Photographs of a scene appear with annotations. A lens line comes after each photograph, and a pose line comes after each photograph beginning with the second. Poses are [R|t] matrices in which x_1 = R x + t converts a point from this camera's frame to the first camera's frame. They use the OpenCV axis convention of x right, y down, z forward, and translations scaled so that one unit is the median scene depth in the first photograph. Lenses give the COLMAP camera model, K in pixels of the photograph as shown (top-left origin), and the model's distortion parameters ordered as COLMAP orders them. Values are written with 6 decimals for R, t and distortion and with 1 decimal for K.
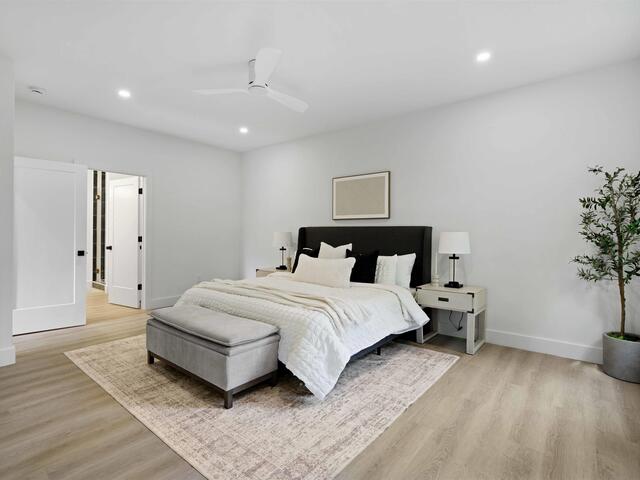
lens RADIAL K [[325.0, 0, 322.2], [0, 325.0, 236.0], [0, 0, 1]] dist [-0.001328, 0.000341]
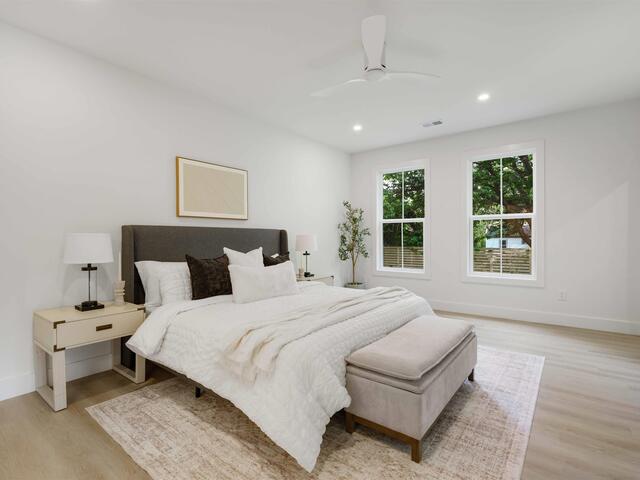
lens RADIAL K [[325.0, 0, 322.2], [0, 325.0, 236.0], [0, 0, 1]] dist [-0.001328, 0.000341]
pose [[-0.031277, 0.006700, 0.999488, -0.754338], [0.016452, 0.999846, -0.006188, 0.001912], [-0.999375, 0.016250, -0.031382, 0.814035]]
